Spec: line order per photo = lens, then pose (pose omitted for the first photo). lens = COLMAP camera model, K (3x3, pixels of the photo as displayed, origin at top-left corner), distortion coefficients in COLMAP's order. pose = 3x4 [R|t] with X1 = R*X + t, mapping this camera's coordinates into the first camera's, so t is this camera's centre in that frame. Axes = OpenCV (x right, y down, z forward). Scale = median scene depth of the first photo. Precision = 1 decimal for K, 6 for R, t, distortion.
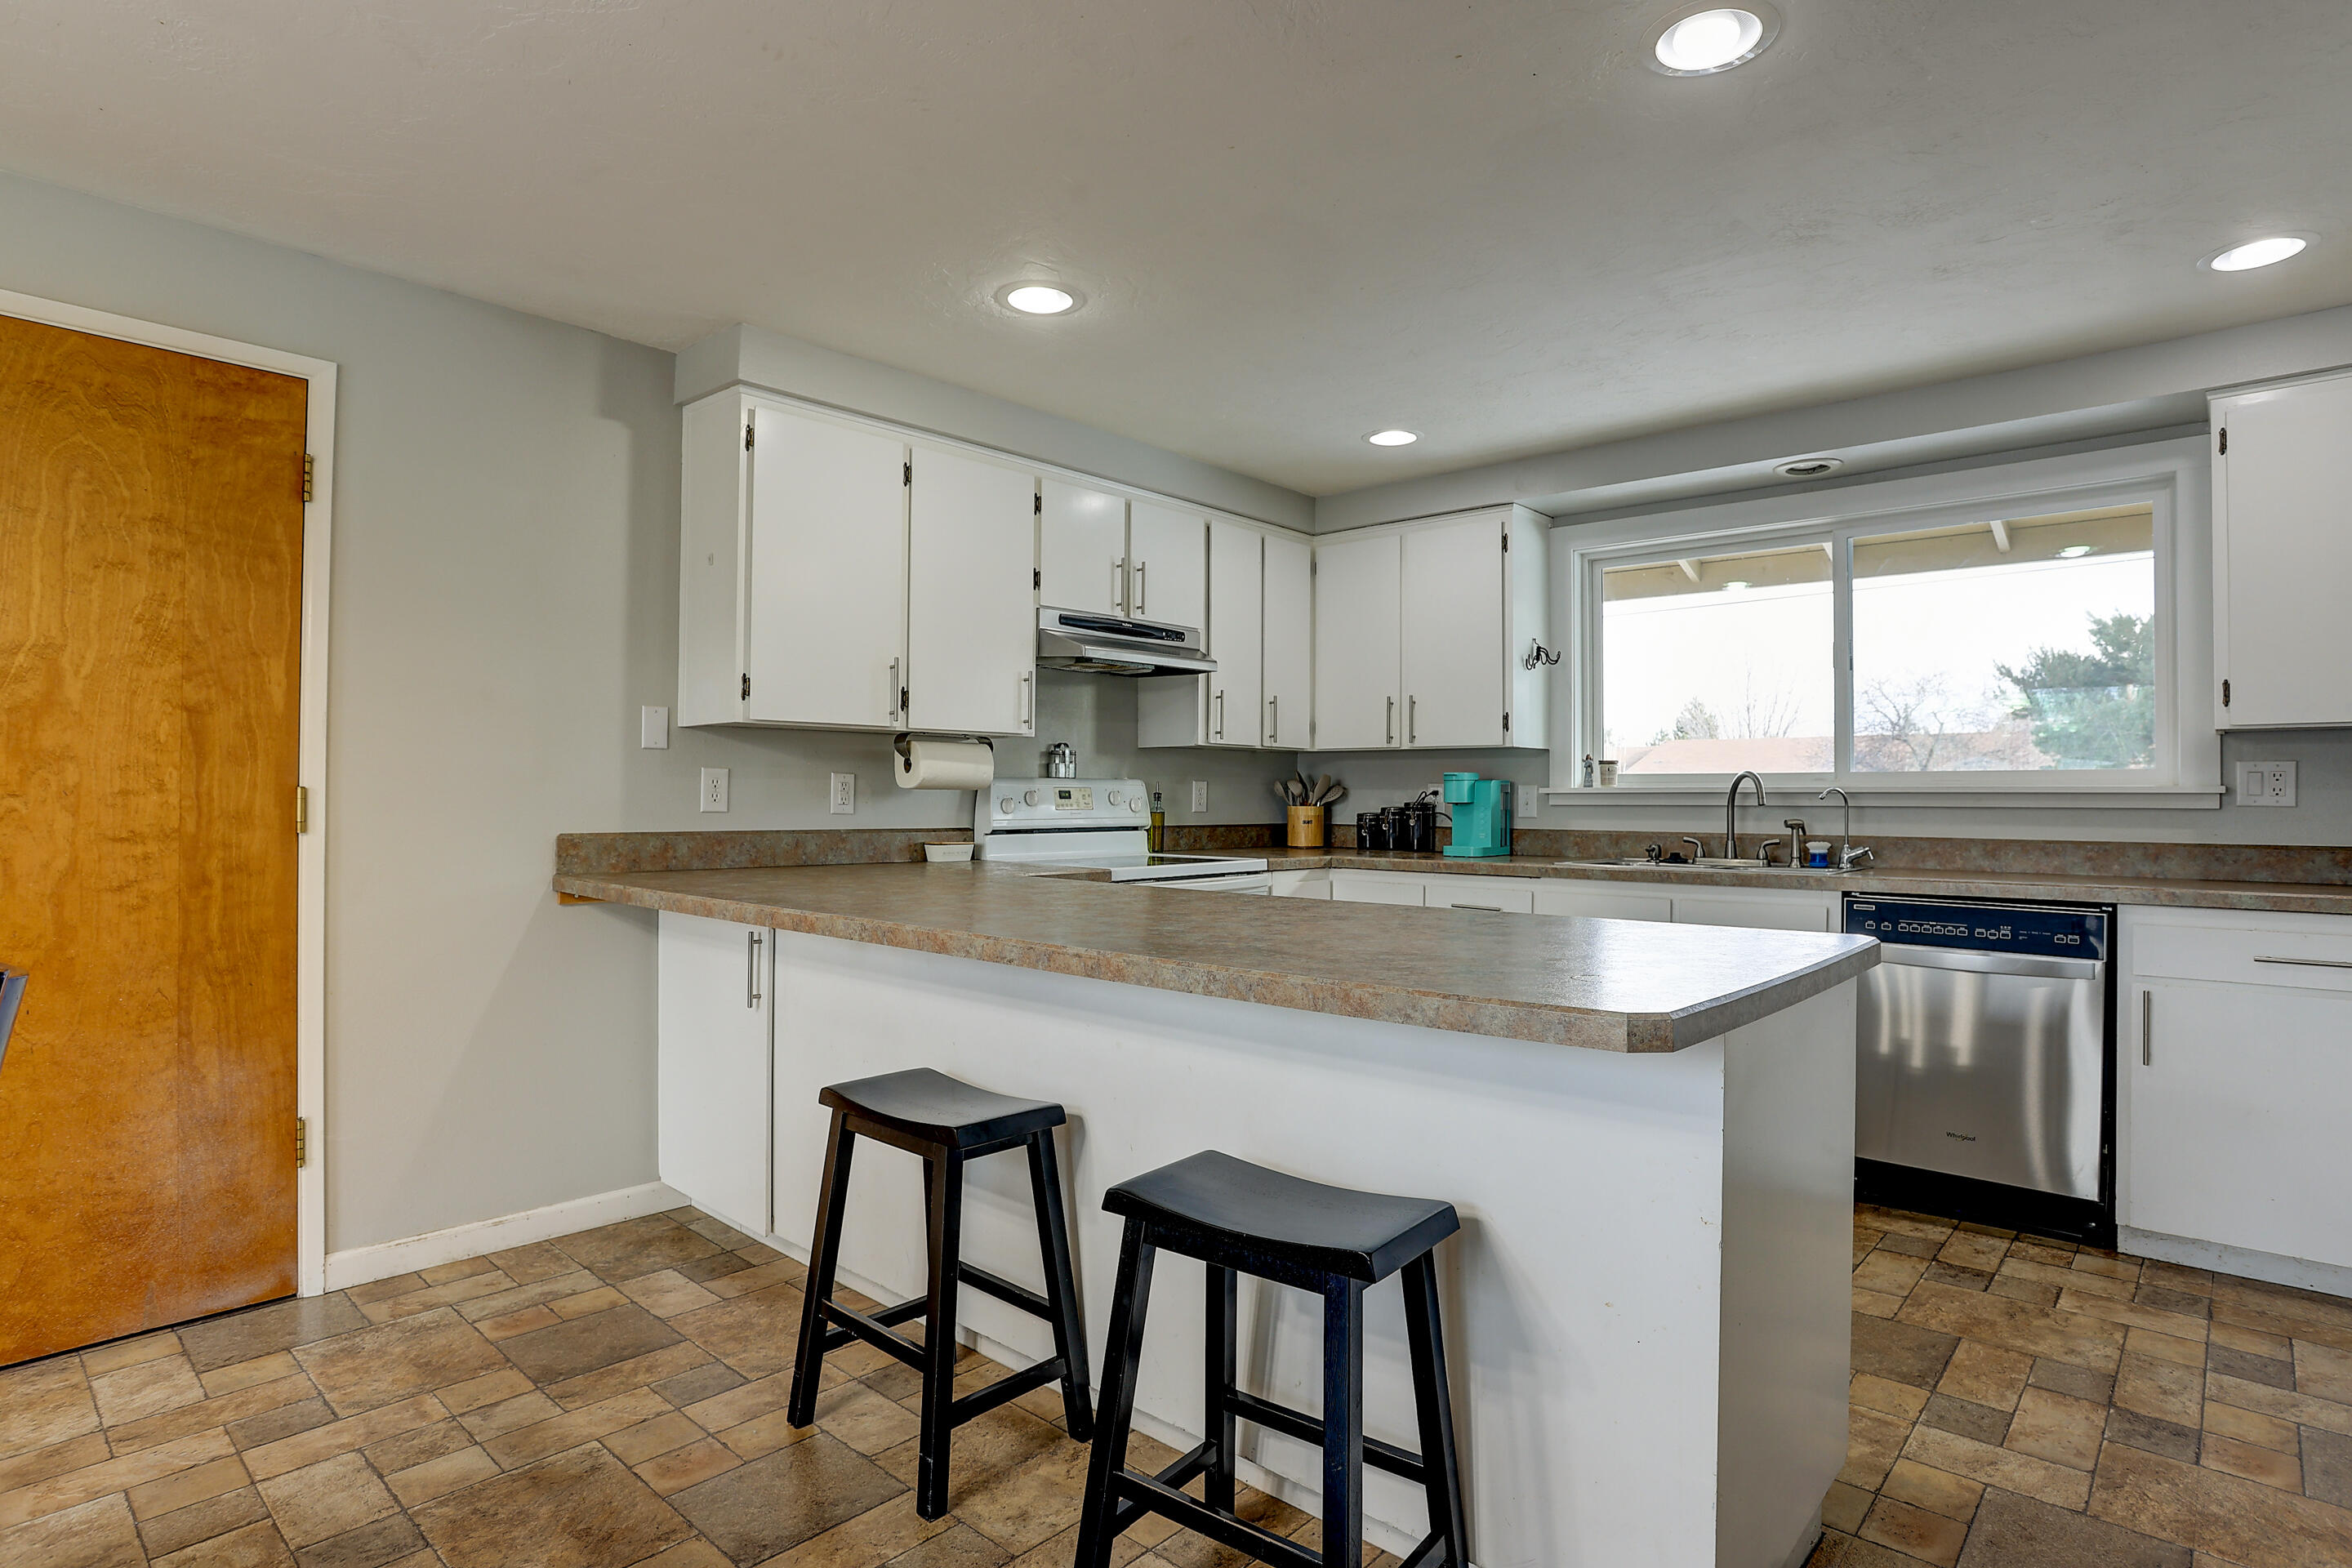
lens RADIAL K [[1269.0, 0, 1176.0], [0, 1269.0, 784.0], [0, 0, 1]] dist [-0.068708, 0.035621]
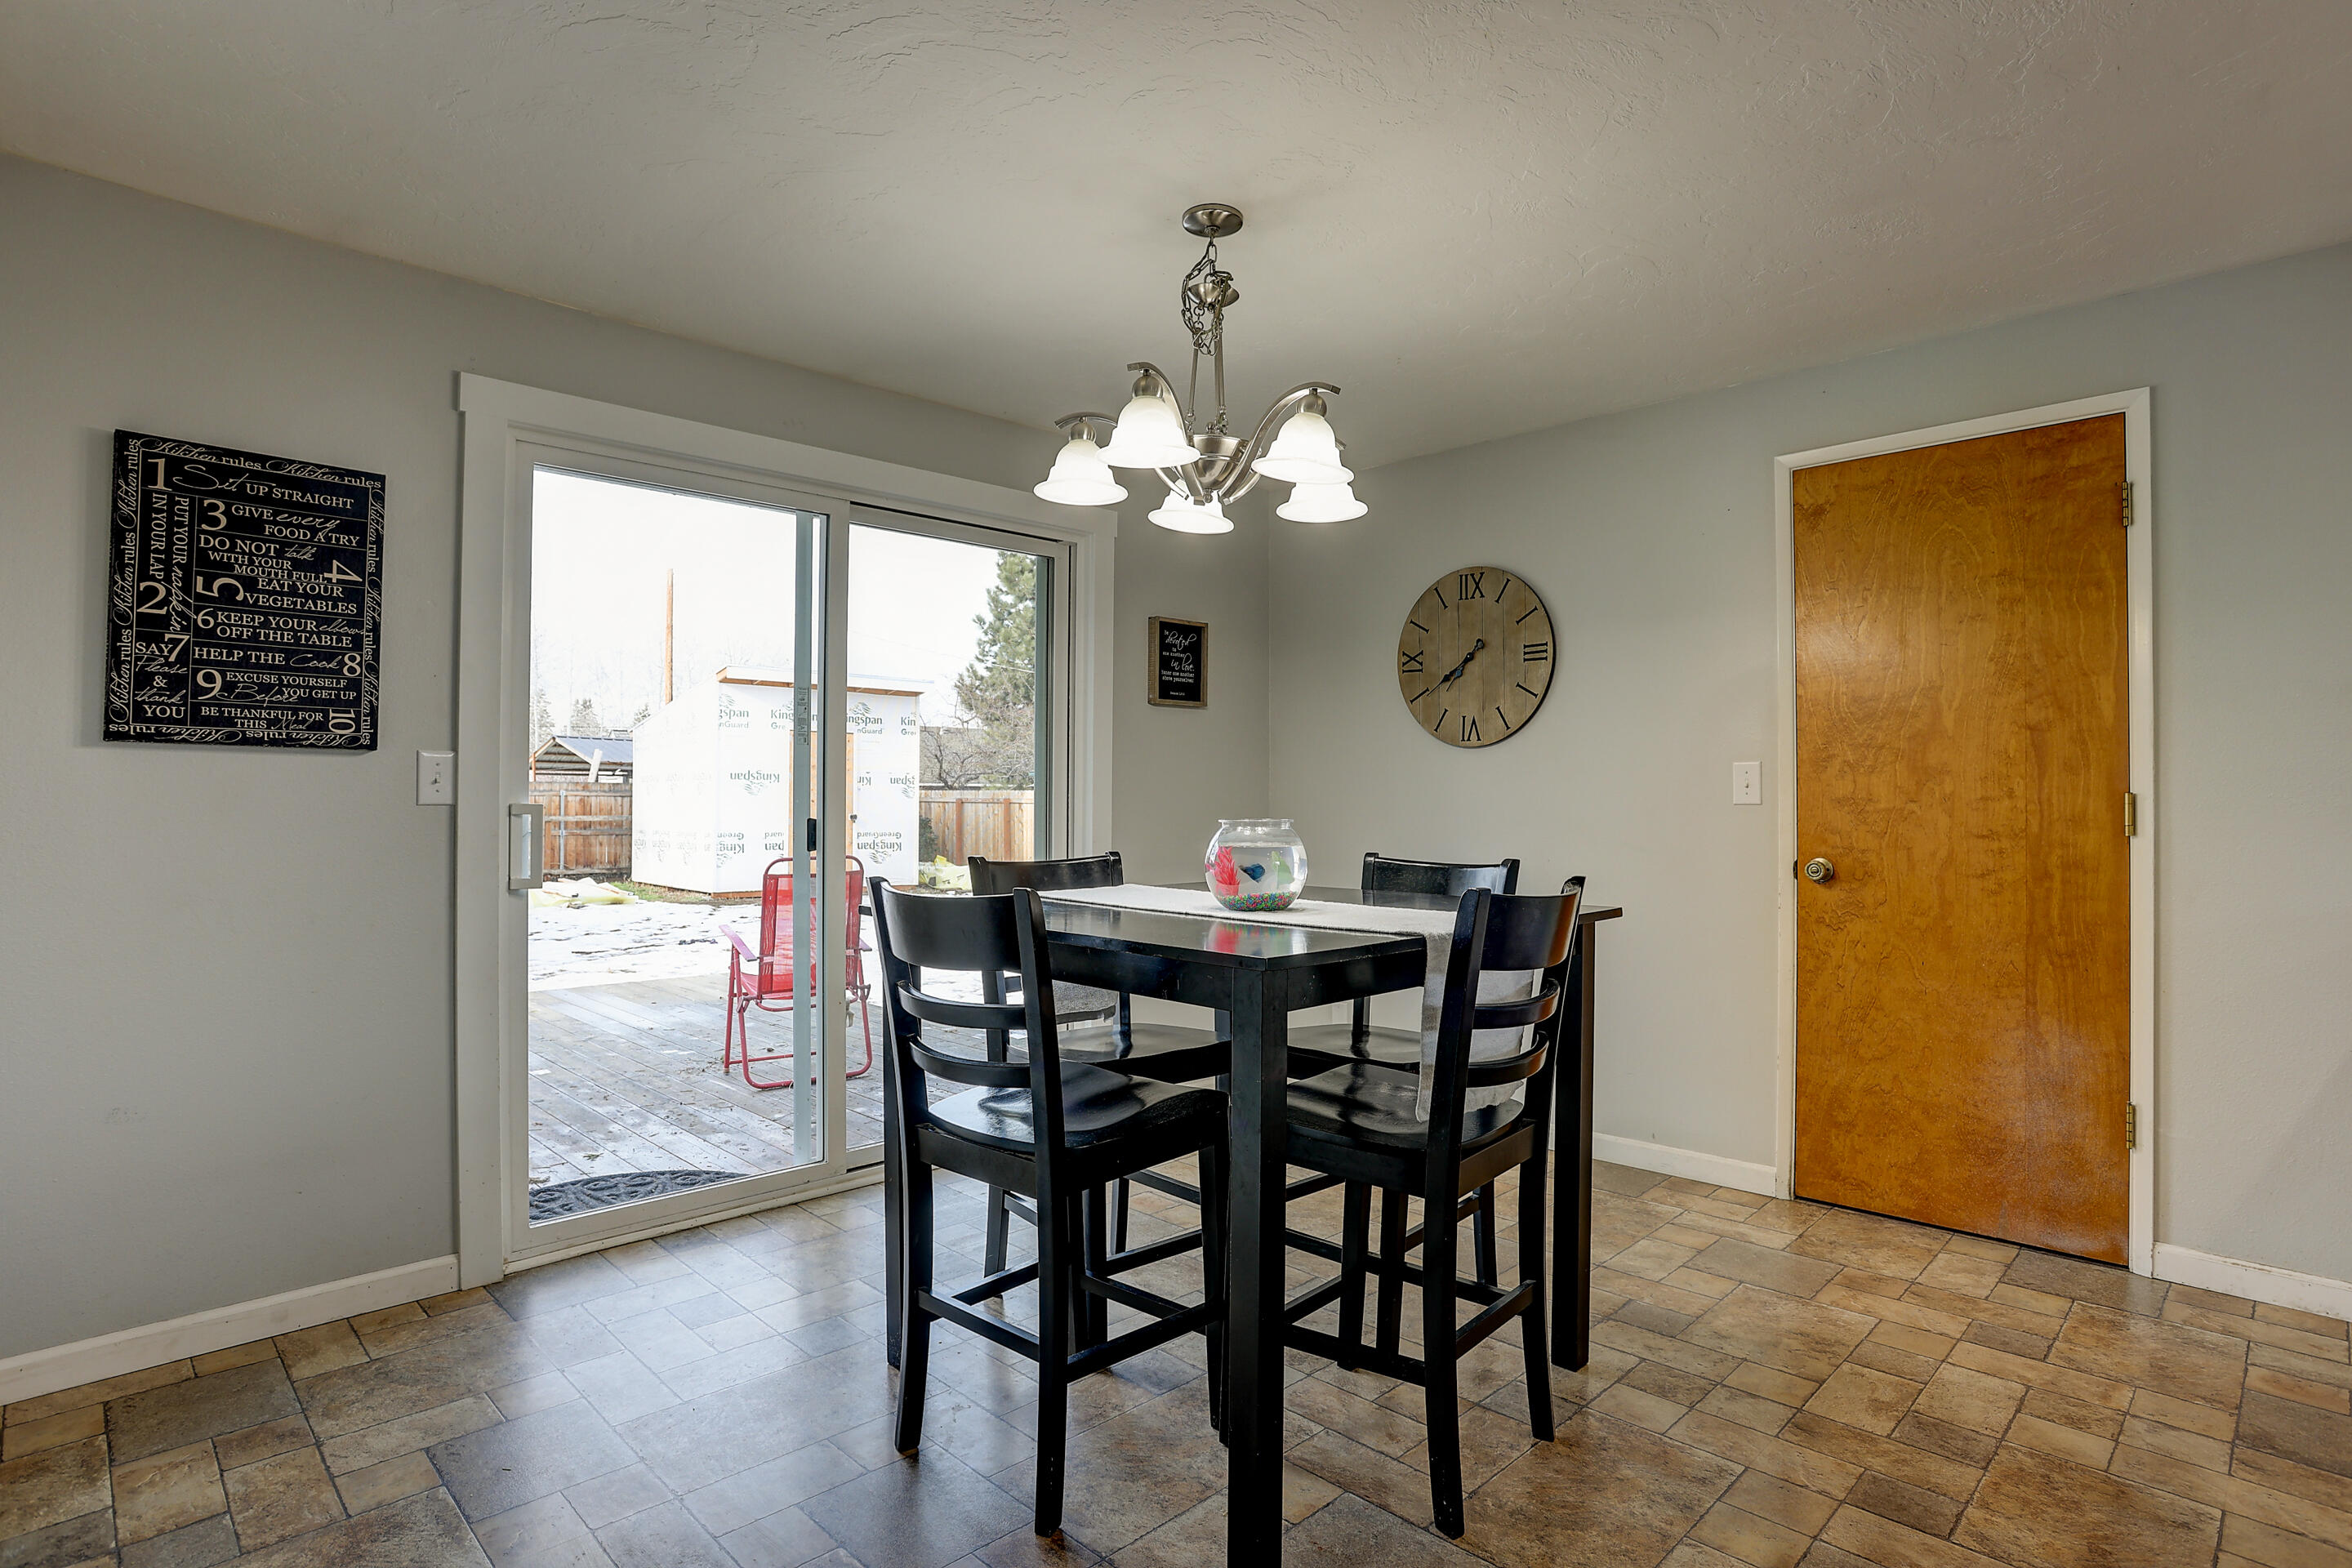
lens RADIAL K [[1269.0, 0, 1176.0], [0, 1269.0, 784.0], [0, 0, 1]] dist [-0.068708, 0.035621]
pose [[-0.091803, -0.016870, -0.995634, 0.450420], [0.007284, 0.999818, -0.017613, 0.007795], [0.995751, -0.008869, -0.091663, 0.288855]]
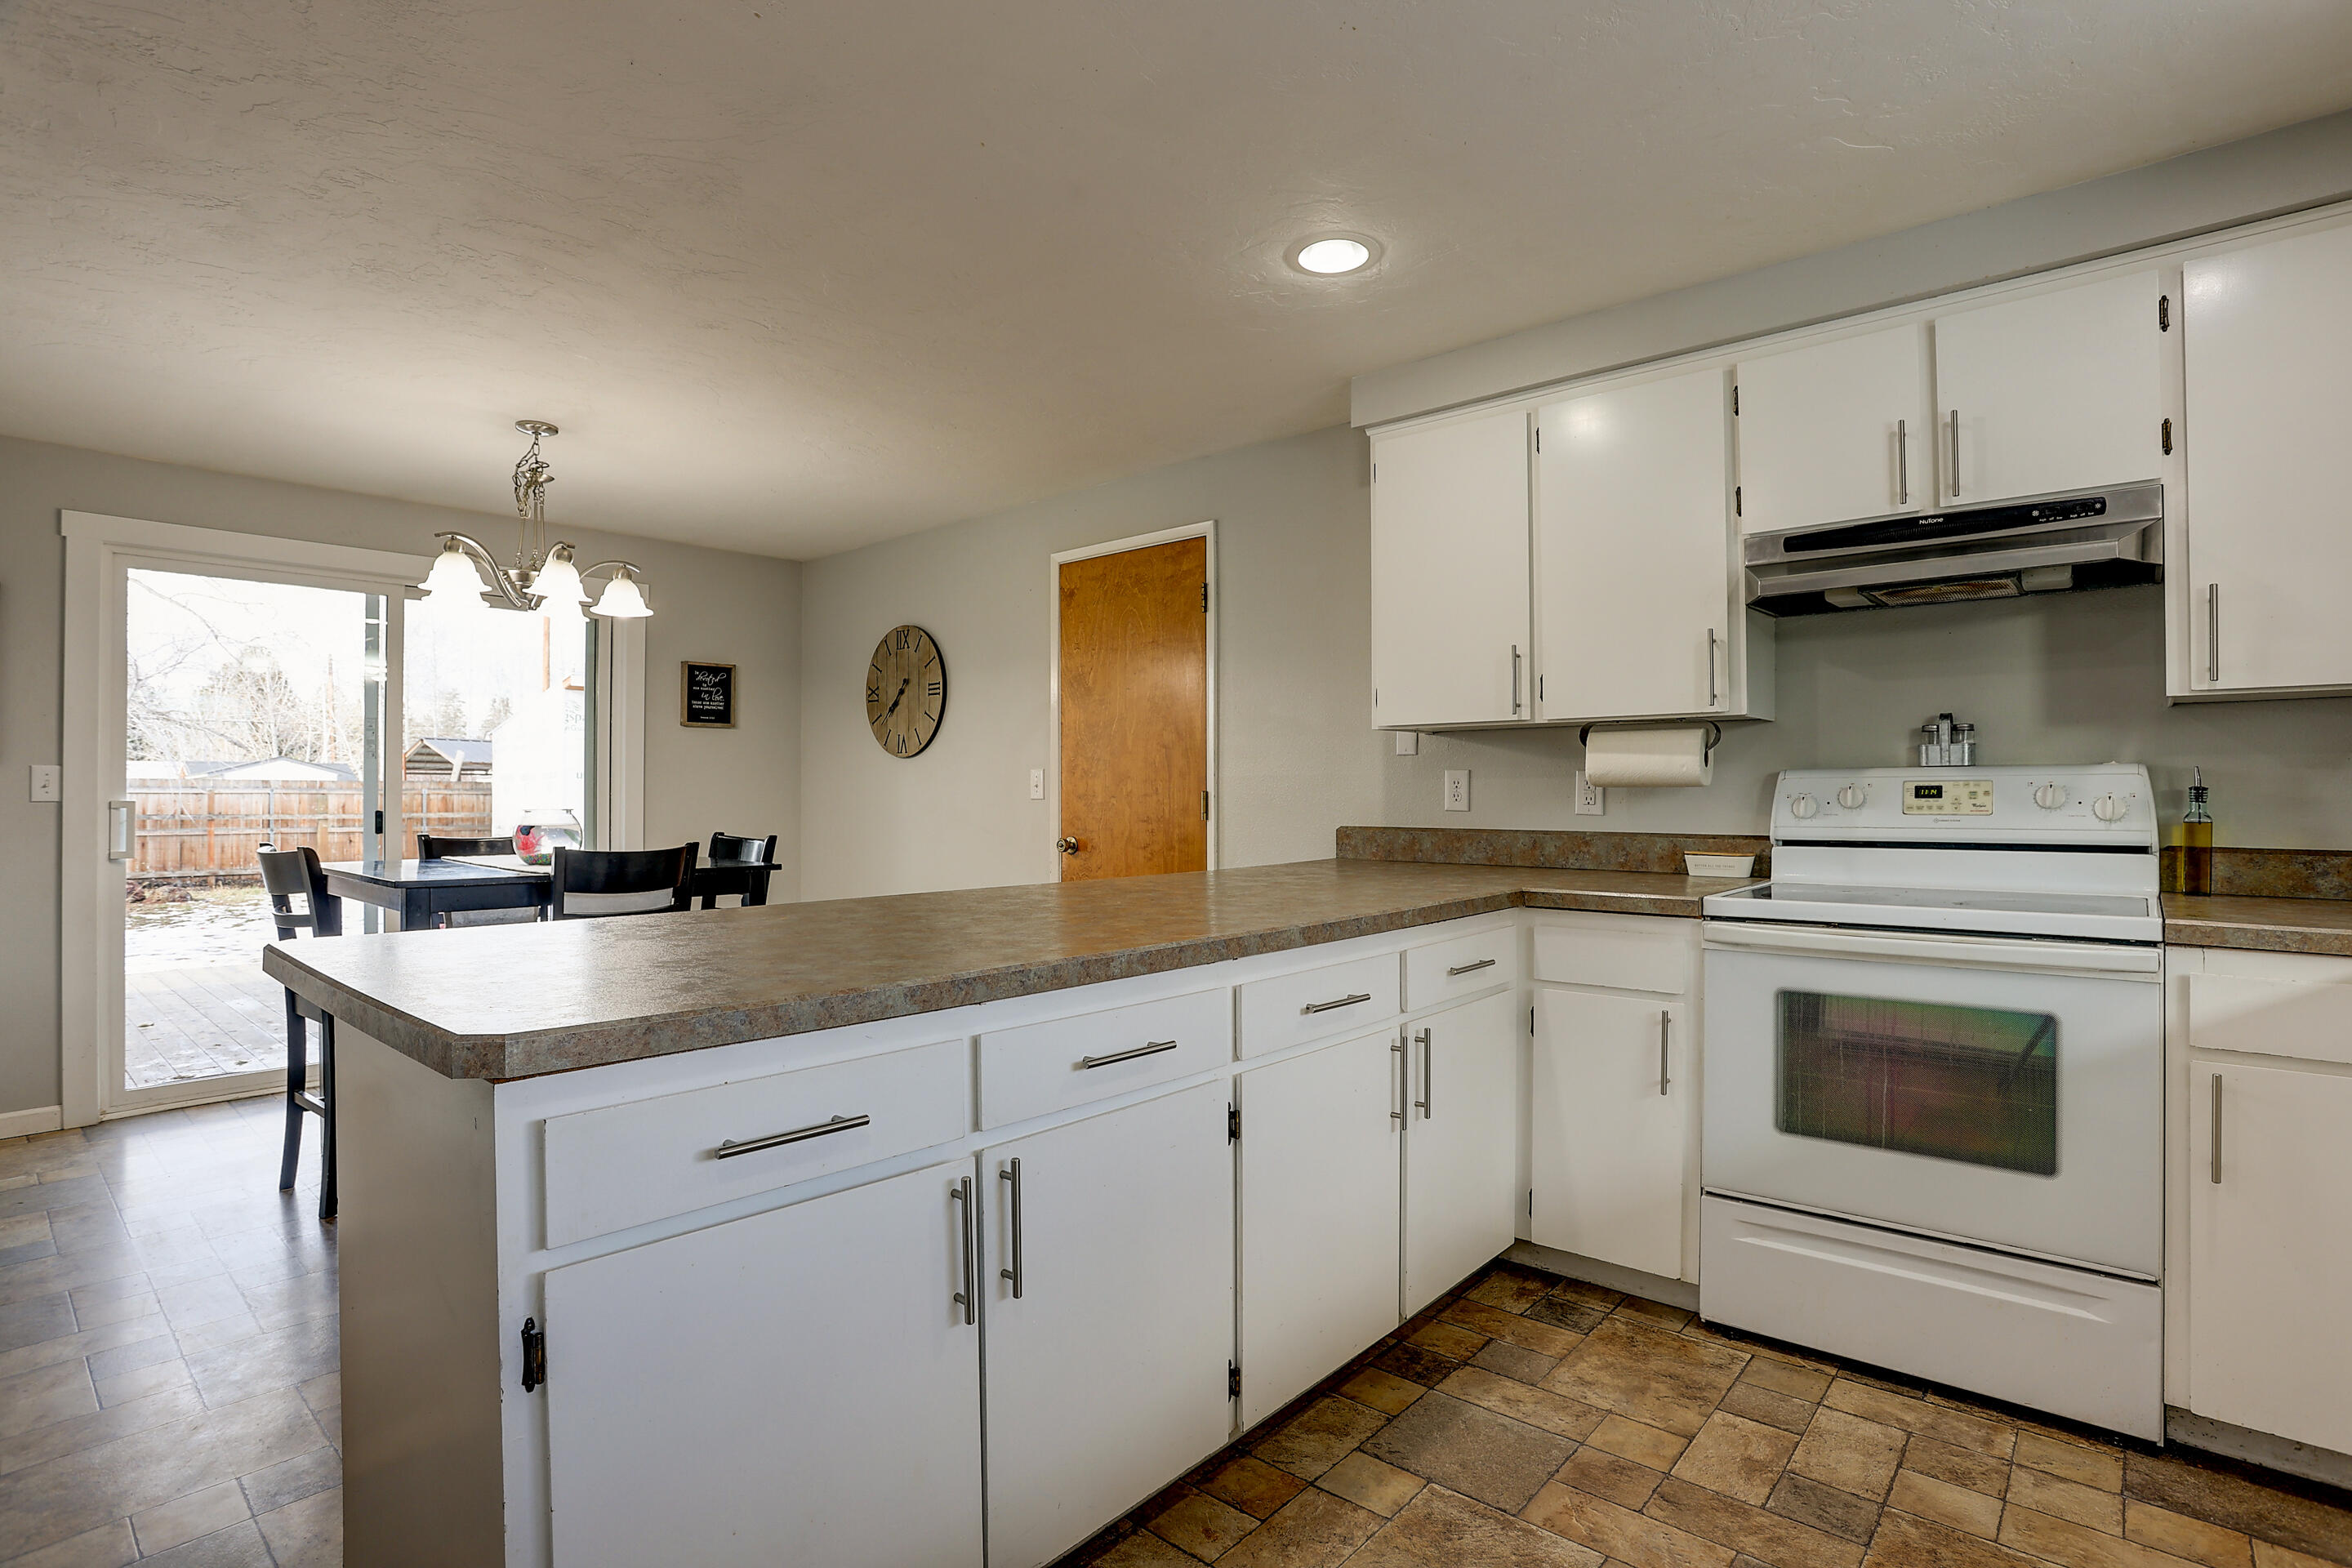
lens RADIAL K [[1216.0, 0, 1135.1], [0, 1216.0, 787.1], [0, 0, 1]] dist [-0.063733, 0.043540]
pose [[-0.045894, -0.011650, -0.998878, 0.903441], [0.010086, 0.999876, -0.012125, 0.015725], [0.998895, -0.010631, -0.045771, 1.025271]]
